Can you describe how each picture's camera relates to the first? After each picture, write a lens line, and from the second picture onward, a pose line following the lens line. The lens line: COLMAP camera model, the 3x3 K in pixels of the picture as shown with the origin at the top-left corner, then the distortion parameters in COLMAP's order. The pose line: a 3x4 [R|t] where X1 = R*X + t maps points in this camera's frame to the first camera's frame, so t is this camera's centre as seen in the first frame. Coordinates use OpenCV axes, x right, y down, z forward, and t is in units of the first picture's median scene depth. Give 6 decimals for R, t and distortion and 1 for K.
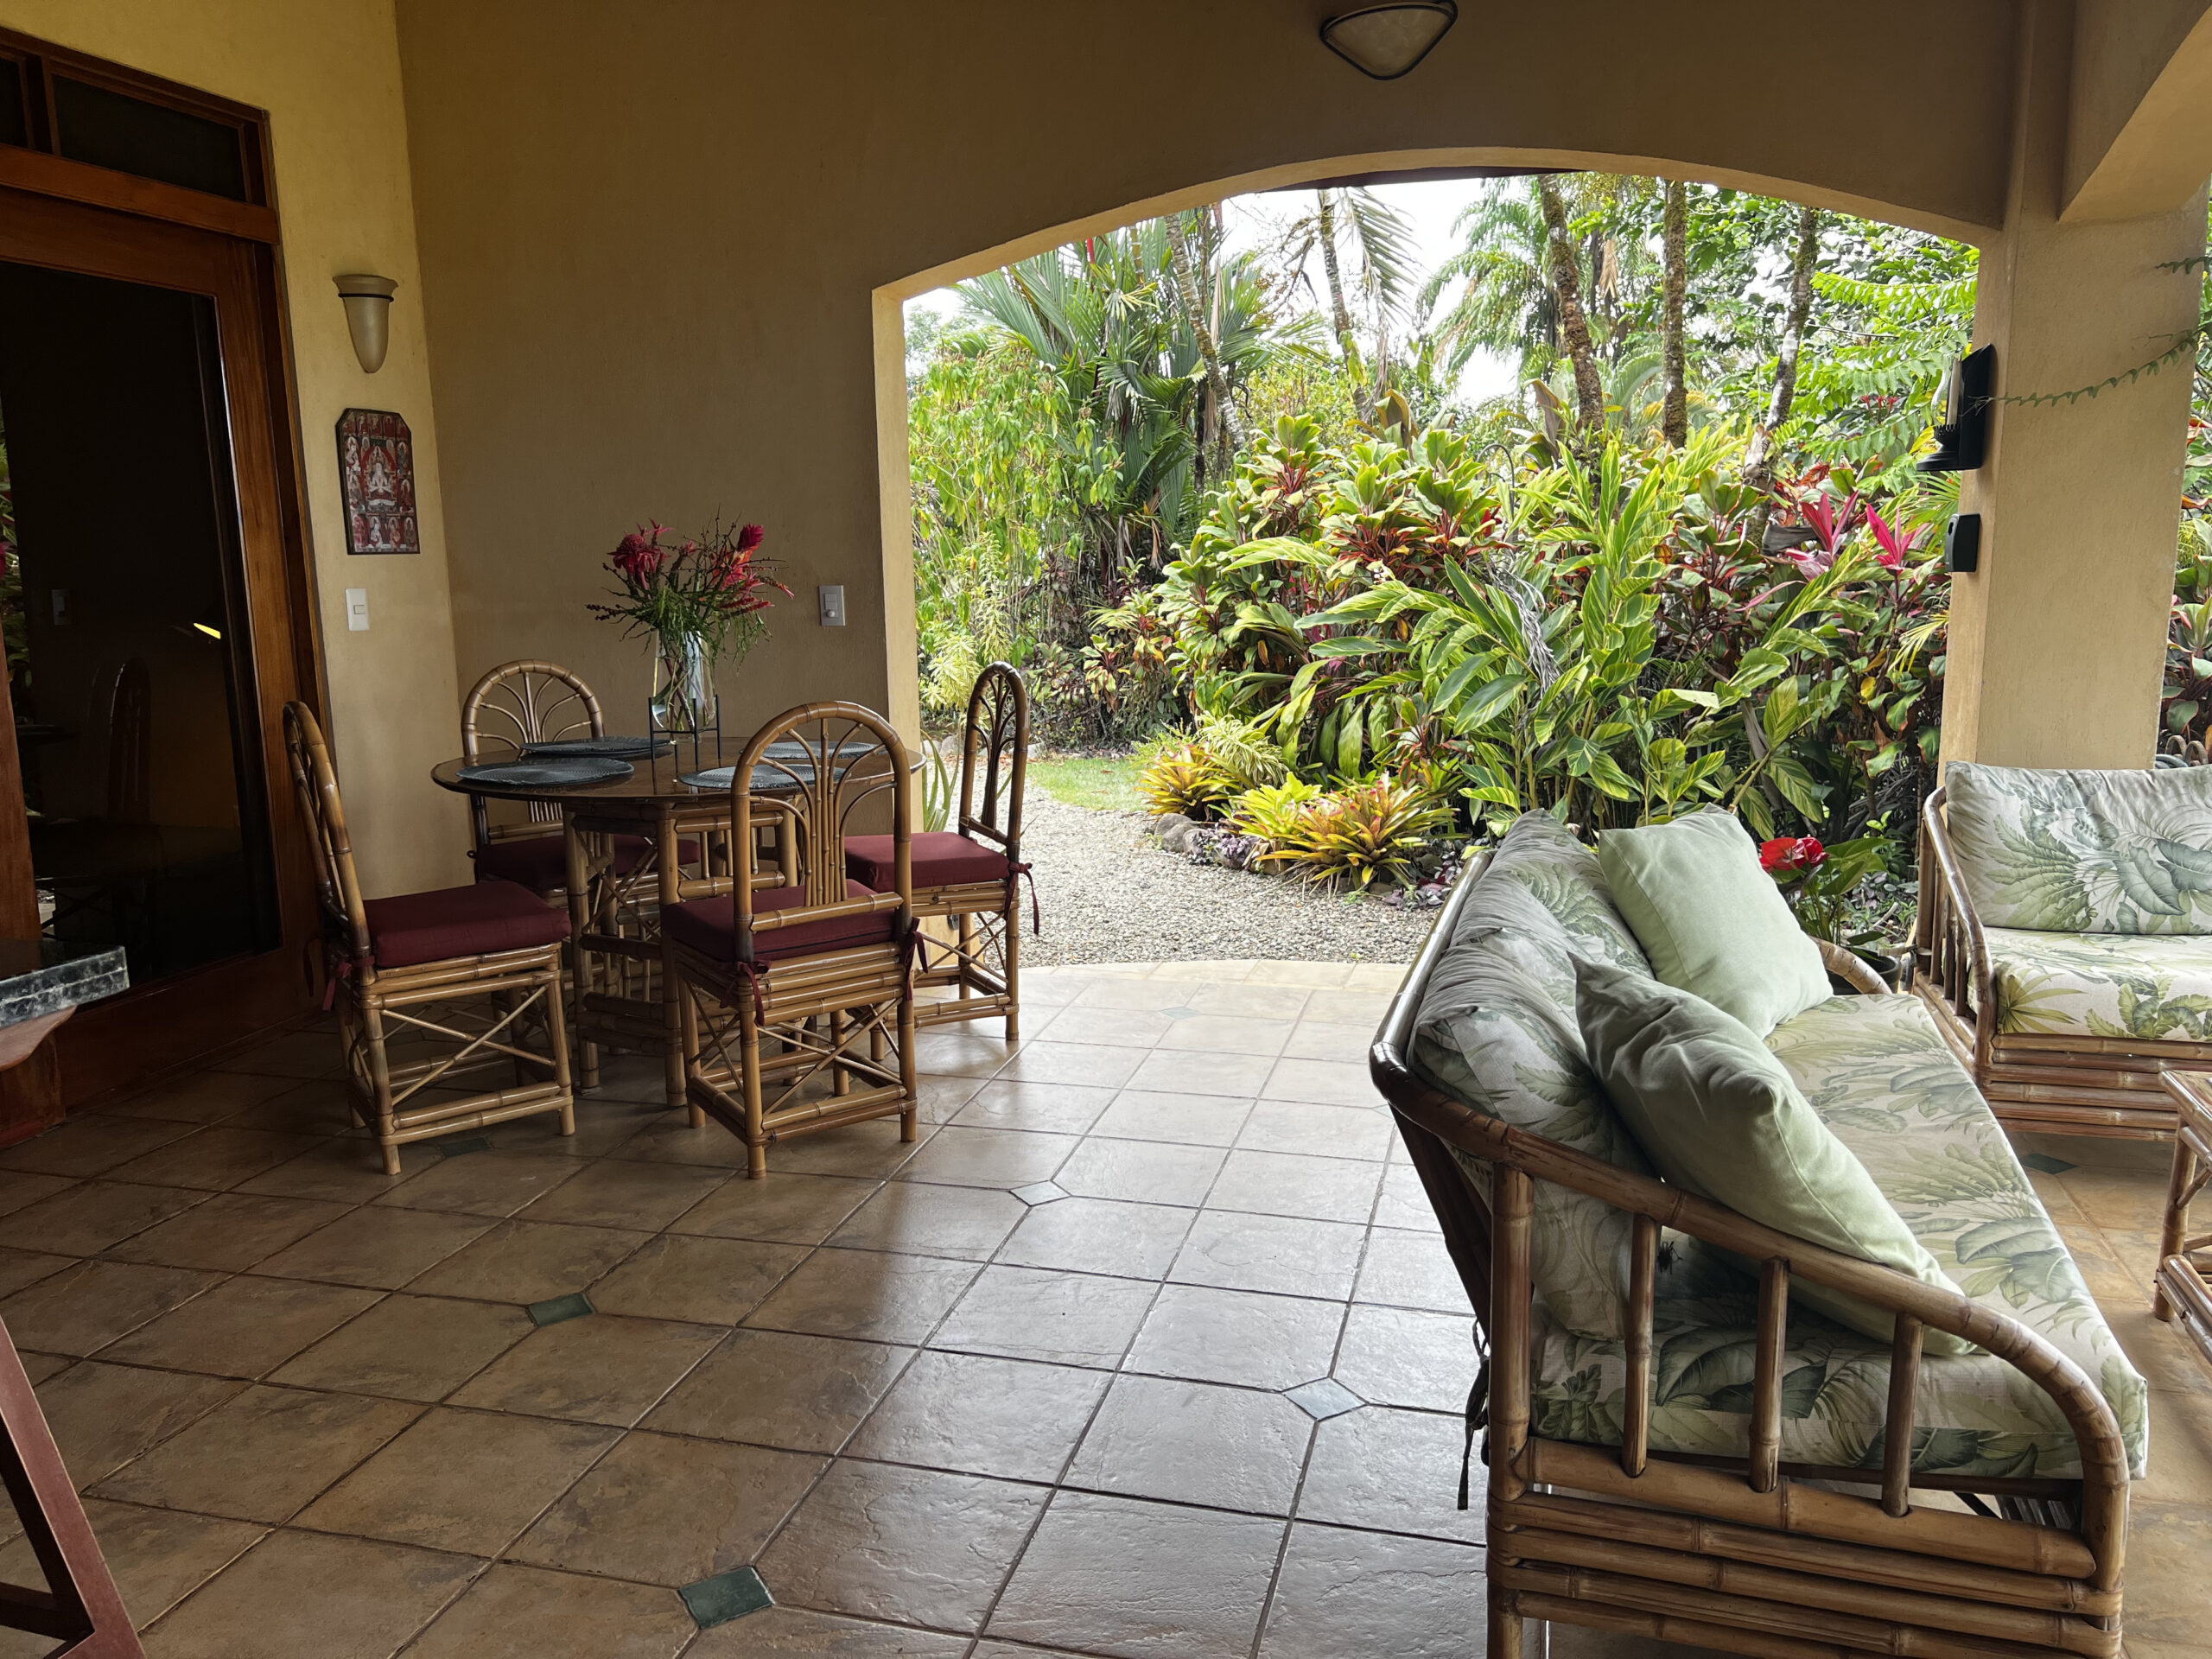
lens RADIAL K [[1660.3, 0, 1108.1], [0, 1660.3, 844.8], [0, 0, 1]] dist [0.065315, -0.077830]
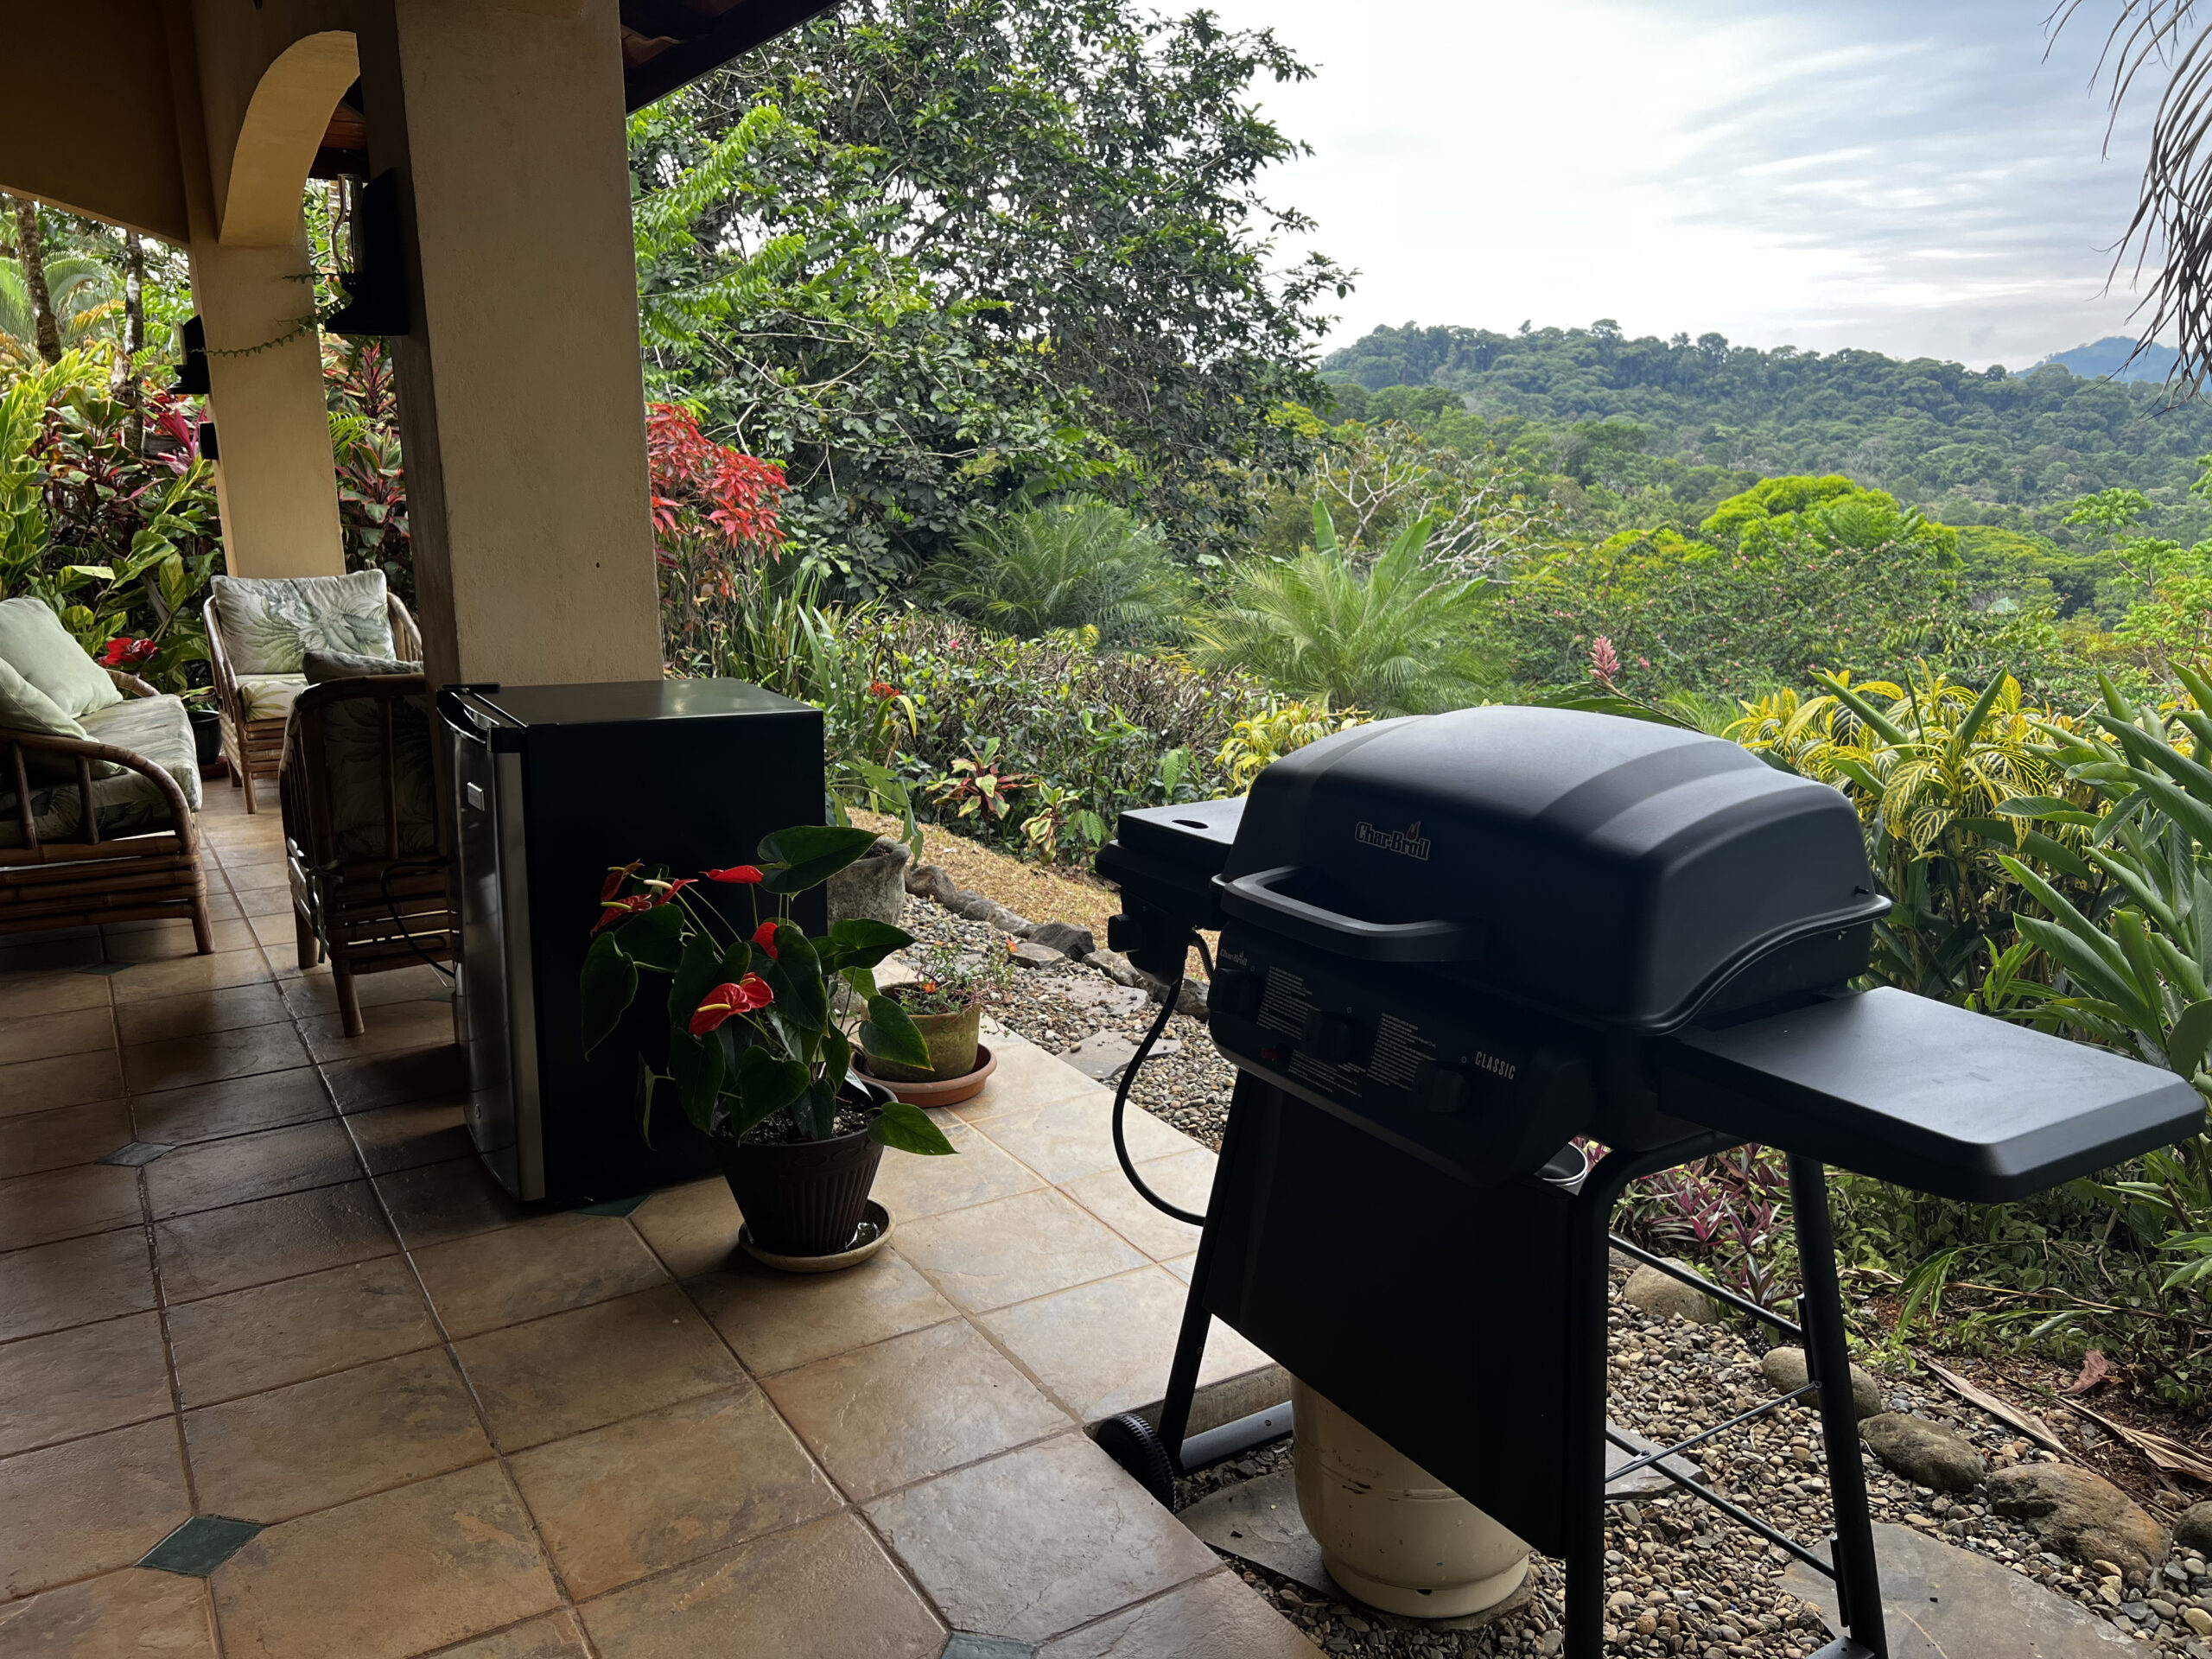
lens RADIAL K [[1660.3, 0, 1108.1], [0, 1660.3, 844.8], [0, 0, 1]] dist [0.065315, -0.077830]
pose [[0.681936, -0.158914, 0.713940, -0.058872], [0.127888, 0.986981, 0.097535, 0.086972], [-0.720145, 0.024792, 0.693381, -0.404080]]
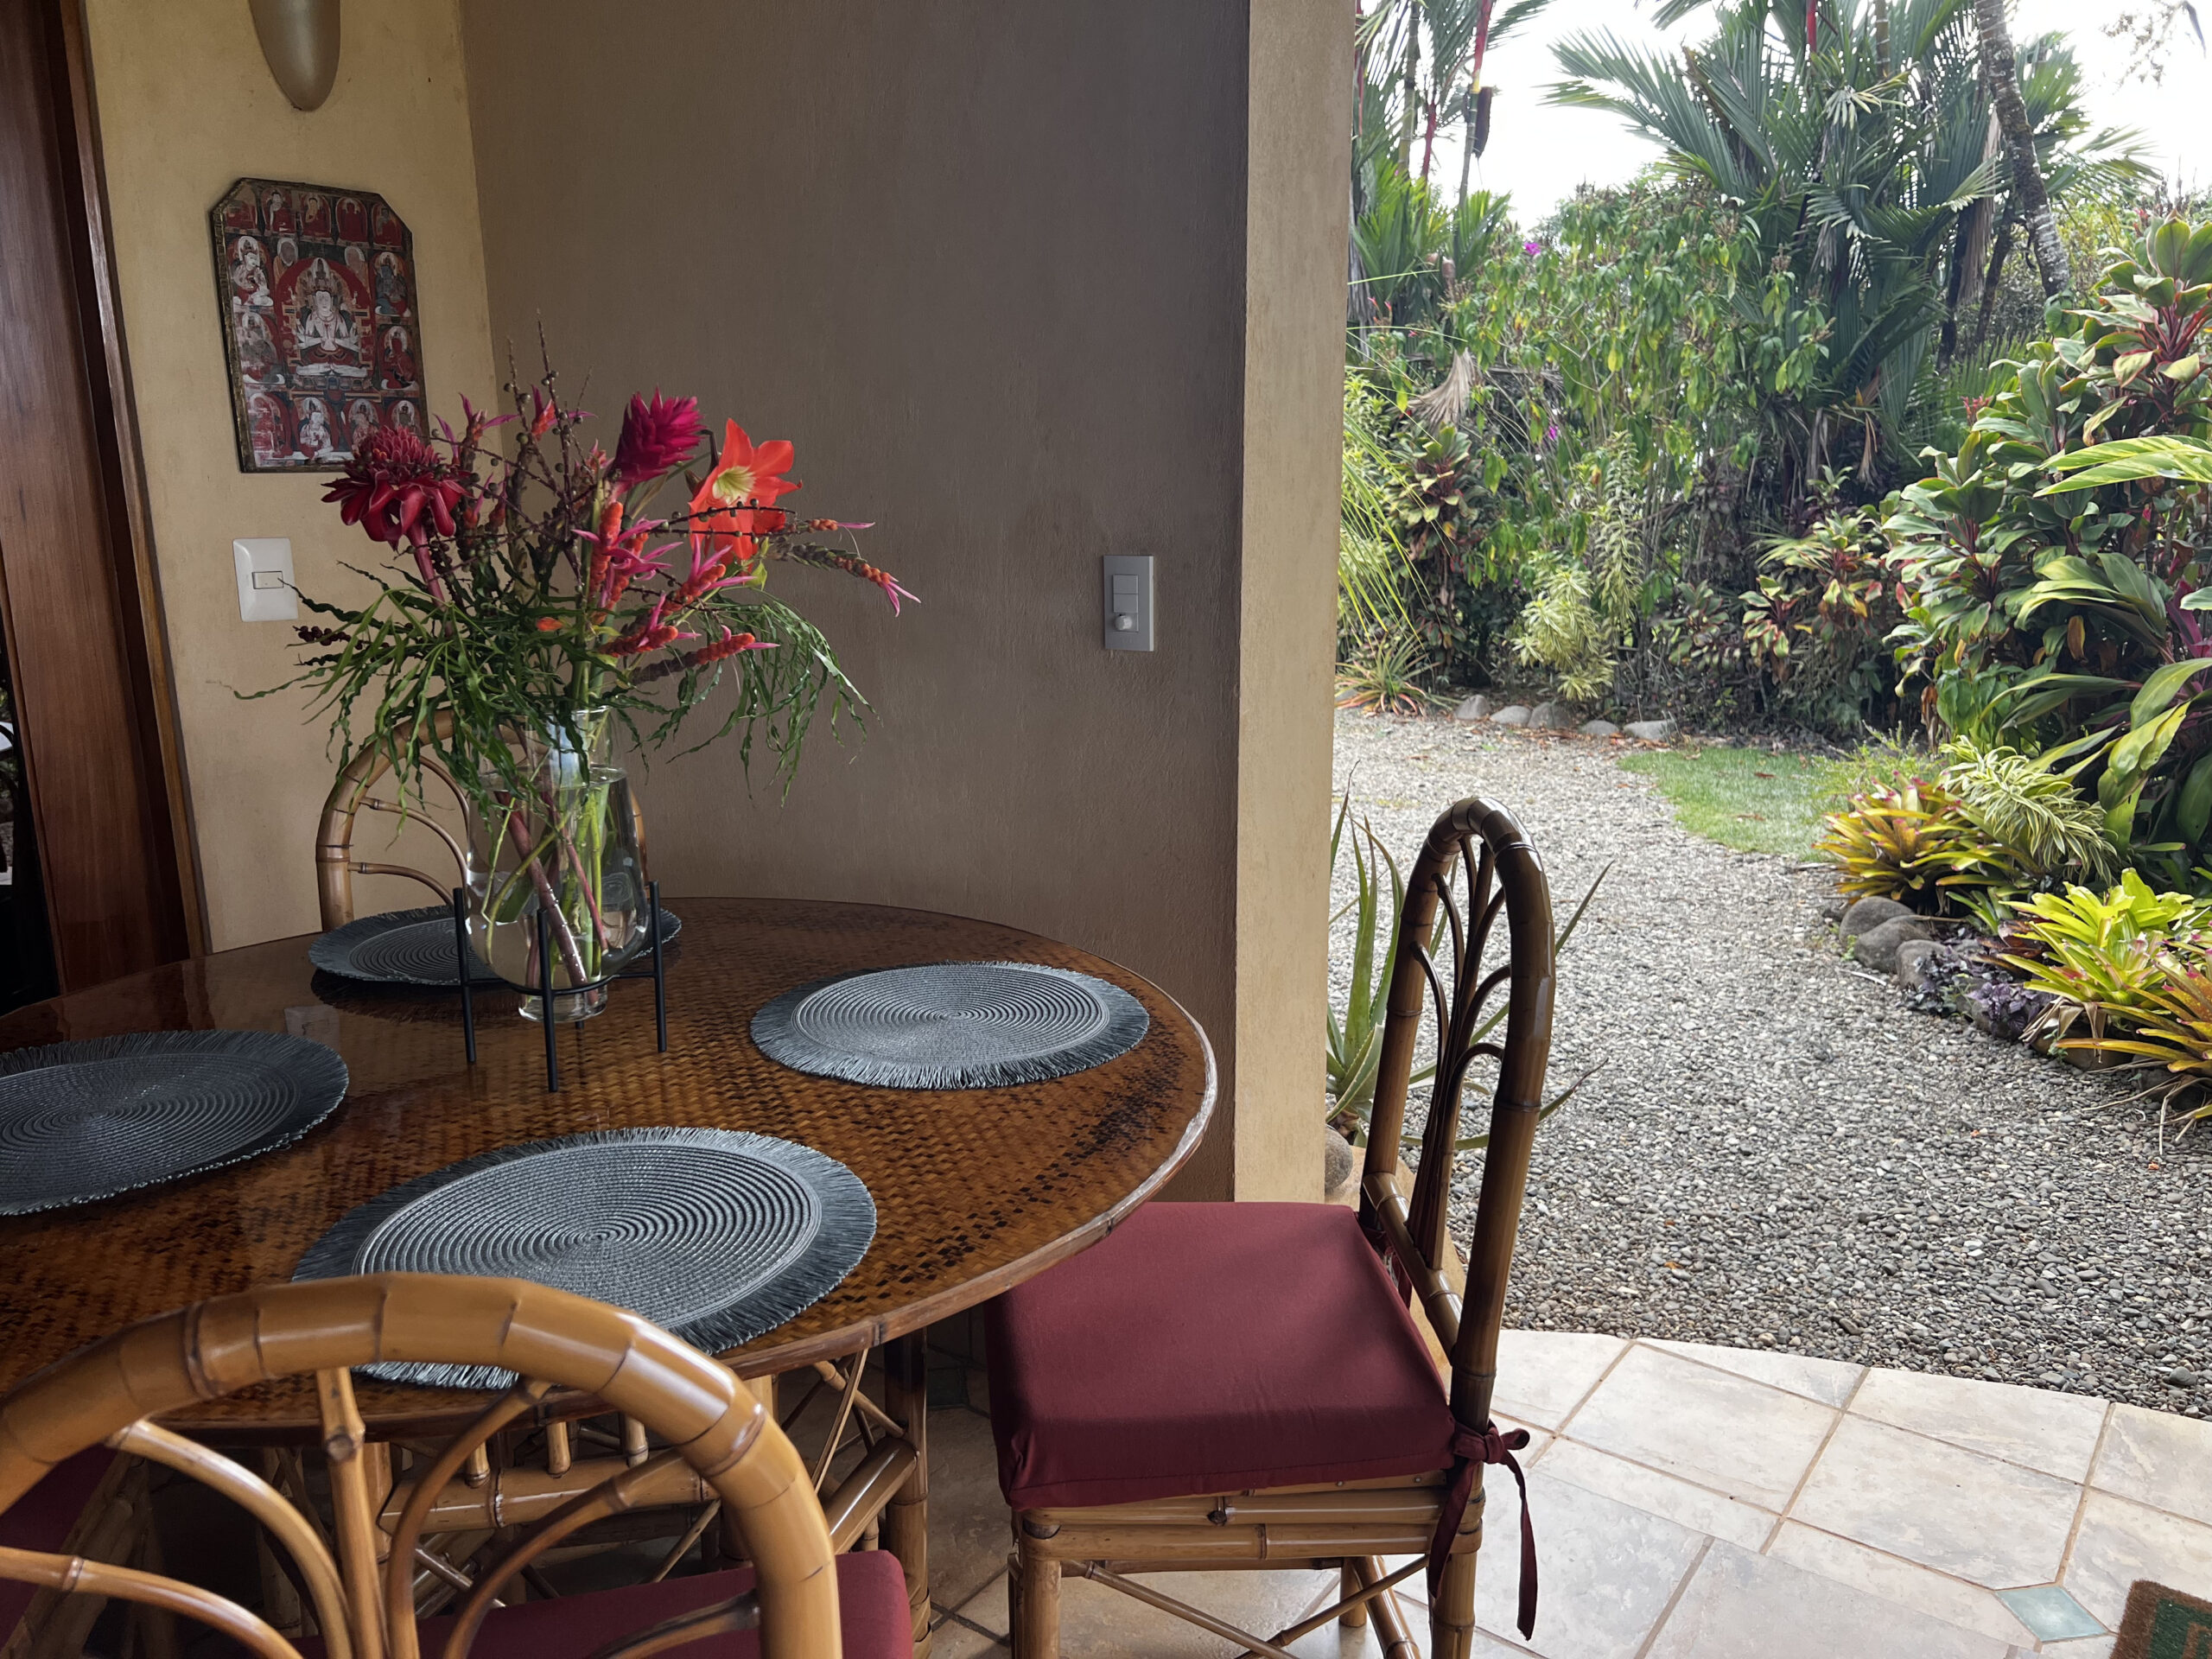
lens RADIAL K [[1660.3, 0, 1108.1], [0, 1660.3, 844.8], [0, 0, 1]] dist [0.065315, -0.077830]
pose [[0.931082, 0.088298, -0.353963, -0.008030], [-0.068574, 0.995332, 0.067909, -0.060229], [0.358307, -0.038956, 0.932791, 0.327046]]
